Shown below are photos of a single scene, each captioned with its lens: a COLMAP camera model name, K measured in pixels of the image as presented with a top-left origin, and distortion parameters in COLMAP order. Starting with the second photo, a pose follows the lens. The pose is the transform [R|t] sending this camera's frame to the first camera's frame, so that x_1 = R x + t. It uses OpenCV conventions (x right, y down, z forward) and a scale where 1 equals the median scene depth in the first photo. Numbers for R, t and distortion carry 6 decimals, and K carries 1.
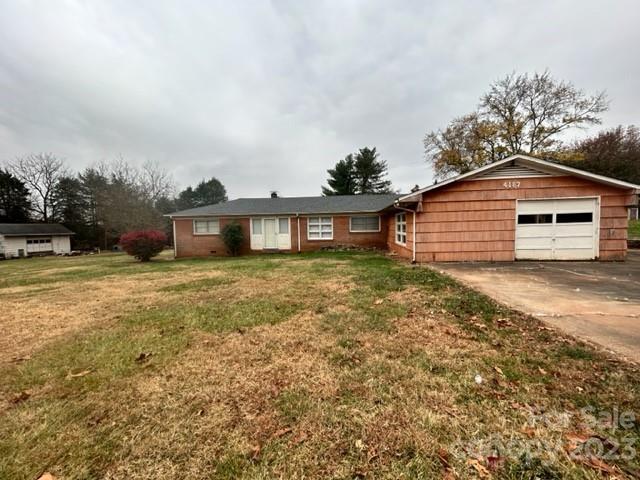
lens RADIAL K [[257.4, 0, 321.2], [0, 257.4, 240.8], [0, 0, 1]] dist [-0.000233, 0.000051]
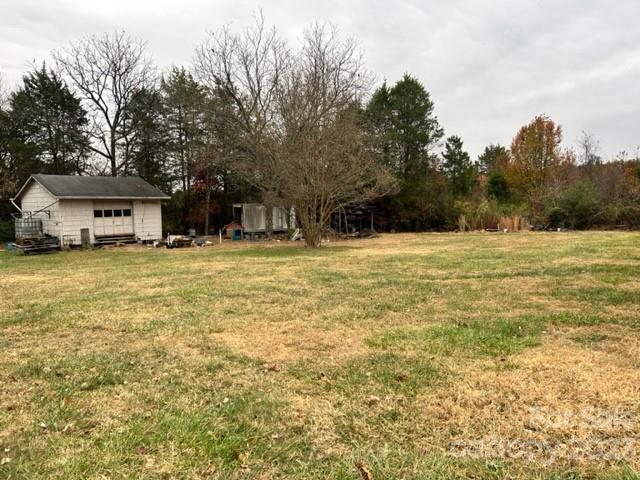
lens RADIAL K [[486.3, 0, 318.9], [0, 486.3, 239.2], [0, 0, 1]] dist [0.043331, -0.006763]
pose [[0.936367, 0.034007, -0.349370, -0.372858], [-0.025229, 0.999242, 0.029647, 0.012169], [0.350114, -0.018946, 0.936516, 0.255789]]
